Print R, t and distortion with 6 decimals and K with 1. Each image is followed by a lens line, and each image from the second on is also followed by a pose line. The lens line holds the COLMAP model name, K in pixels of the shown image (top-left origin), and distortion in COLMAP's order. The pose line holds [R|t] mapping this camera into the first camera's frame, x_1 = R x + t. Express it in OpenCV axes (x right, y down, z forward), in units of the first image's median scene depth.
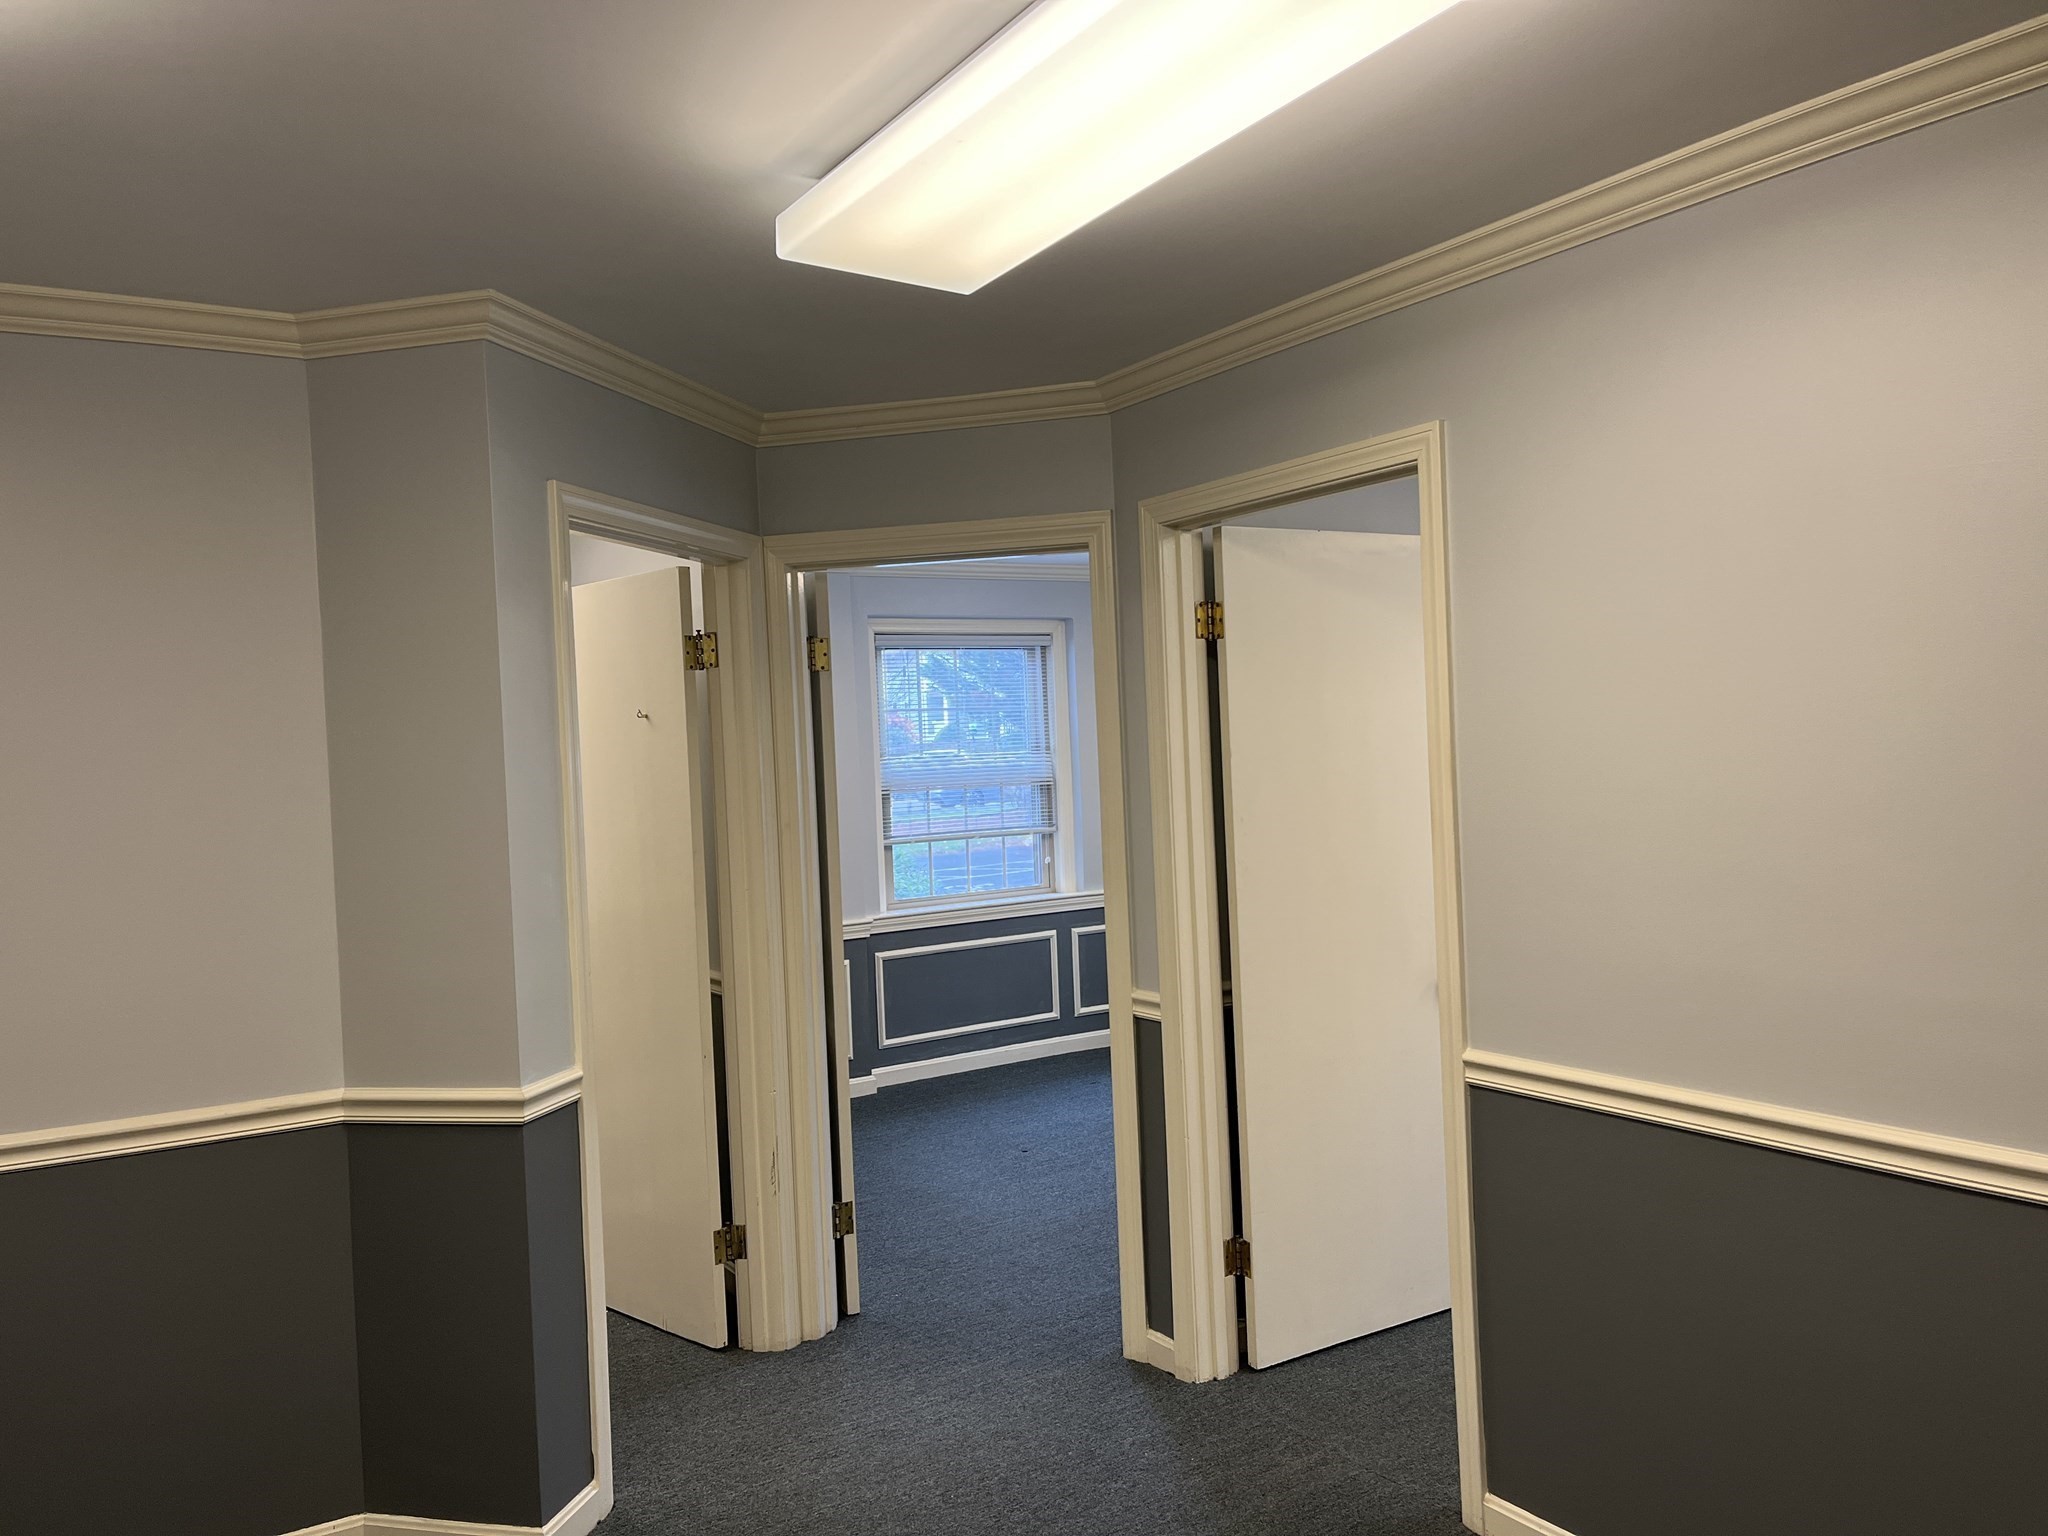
lens RADIAL K [[1574.5, 0, 1028.6], [0, 1574.5, 777.0], [0, 0, 1]] dist [0.049990, -0.006229]
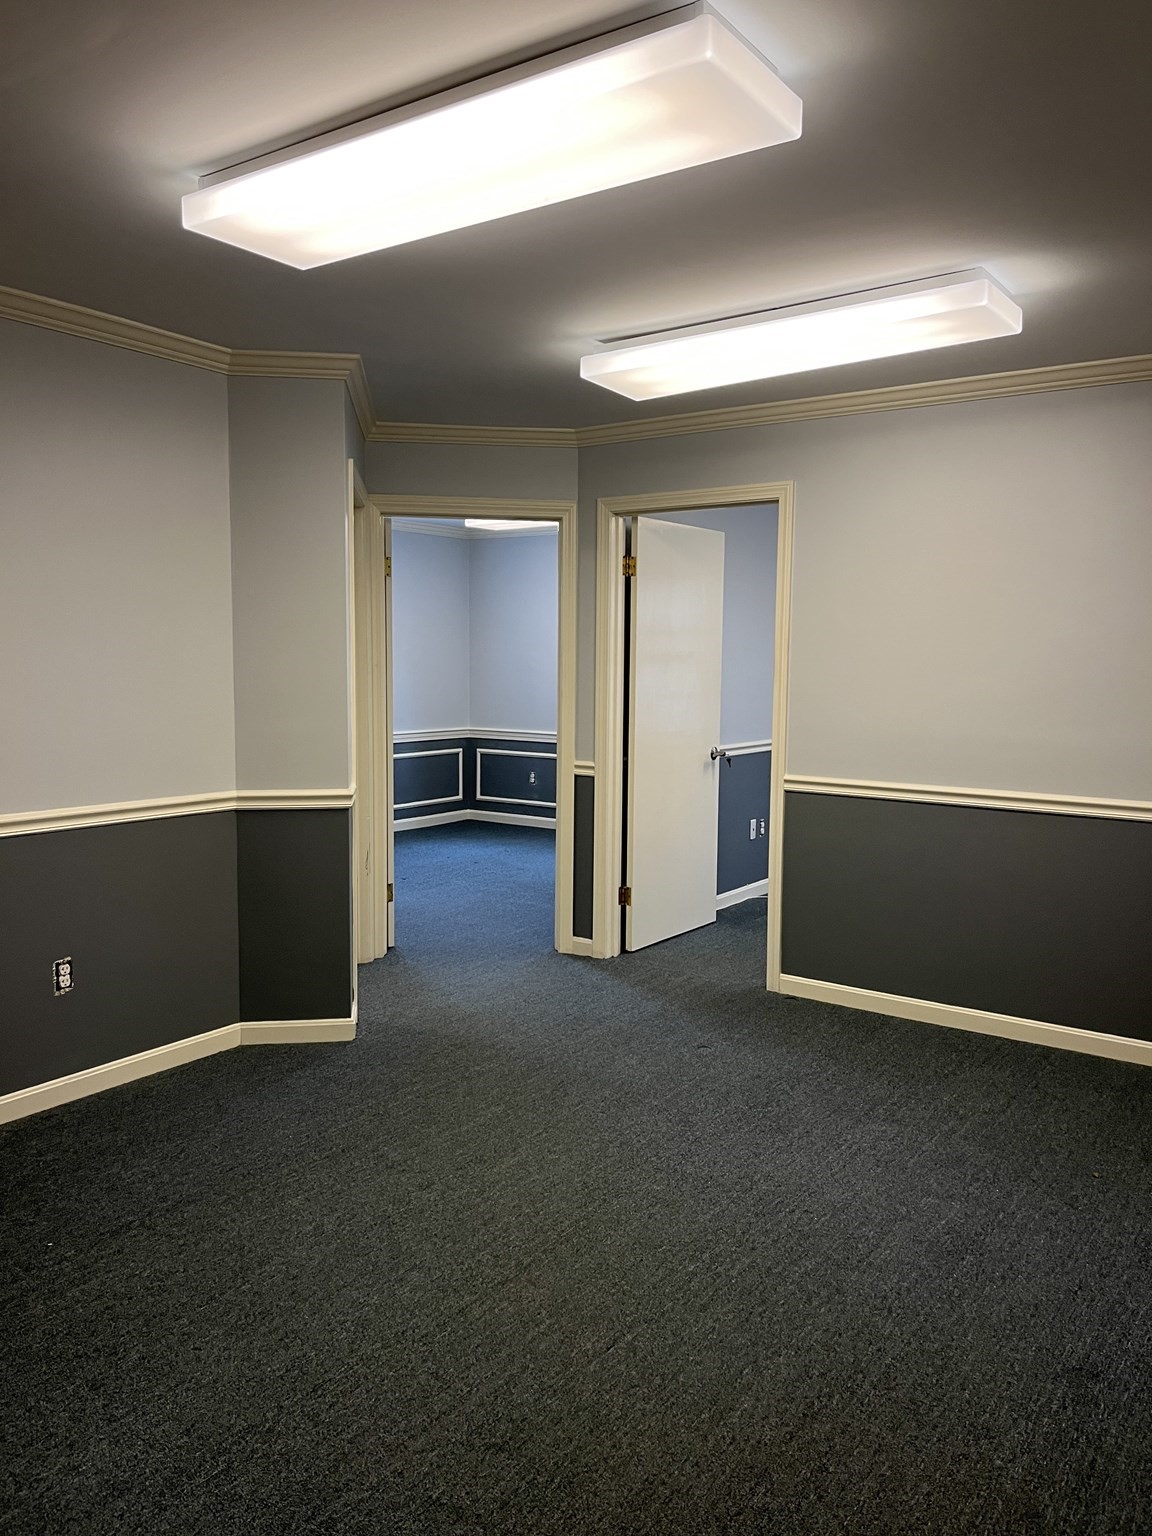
lens RADIAL K [[1180.8, 0, 572.1], [0, 1180.8, 771.9], [0, 0, 1]] dist [0.049990, -0.006229]
pose [[0.926264, 0.013673, 0.376627, -0.485407], [-0.041005, 0.997065, 0.064650, 0.059961], [-0.374638, -0.075327, 0.924106, -0.315216]]
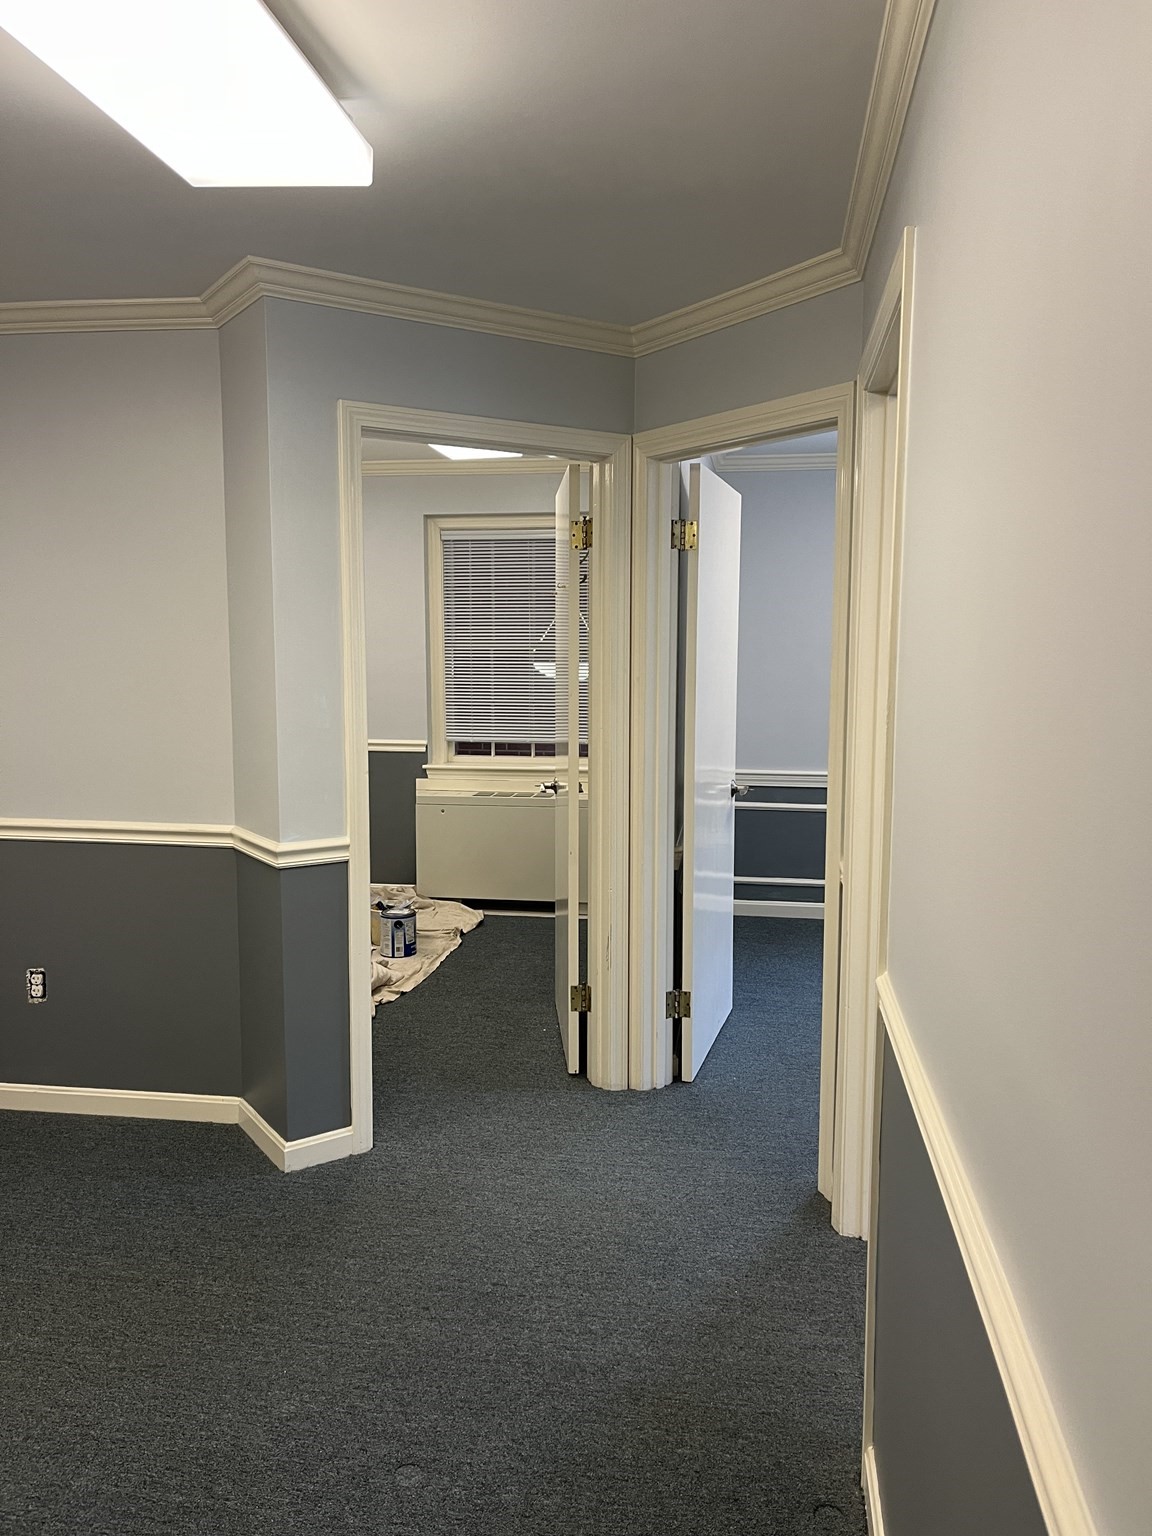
lens RADIAL K [[1164.0, 0, 576.0], [0, 1164.0, 768.0], [0, 0, 1]] dist [0.044366, -0.003368]
pose [[0.743384, 0.116121, -0.658708, 0.451177], [-0.047889, 0.991527, 0.120748, -0.007755], [0.667148, -0.058217, 0.742647, 0.327765]]
